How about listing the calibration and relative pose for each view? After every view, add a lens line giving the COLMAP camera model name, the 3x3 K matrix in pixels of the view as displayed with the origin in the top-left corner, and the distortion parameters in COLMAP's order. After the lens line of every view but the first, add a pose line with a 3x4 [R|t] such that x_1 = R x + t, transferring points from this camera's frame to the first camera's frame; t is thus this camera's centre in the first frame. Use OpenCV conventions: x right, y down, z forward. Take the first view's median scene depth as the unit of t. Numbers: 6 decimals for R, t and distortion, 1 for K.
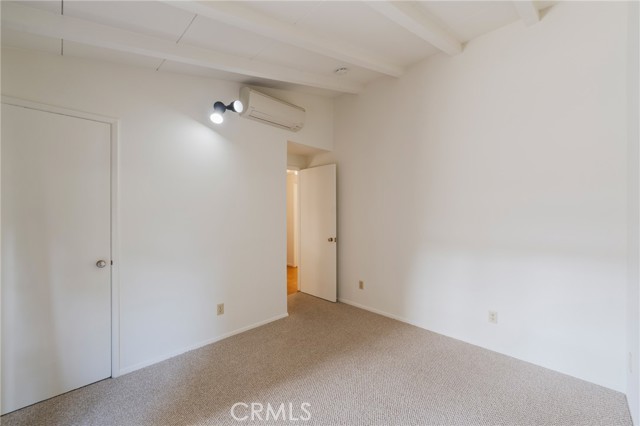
lens RADIAL K [[262.2, 0, 319.5], [0, 262.2, 212.1], [0, 0, 1]] dist [-0.000460, -0.000377]
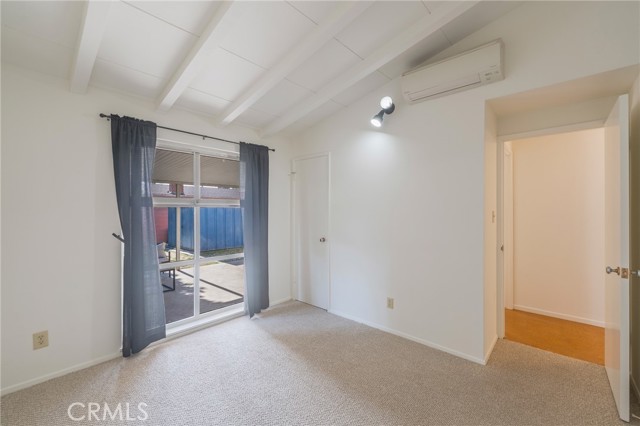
lens RADIAL K [[262.2, 0, 319.5], [0, 262.2, 212.1], [0, 0, 1]] dist [-0.000460, -0.000377]
pose [[0.039883, 0.008003, -0.999172, 0.651536], [0.002718, 0.999963, 0.008118, 0.001703], [0.999201, -0.003040, 0.039860, 0.690890]]
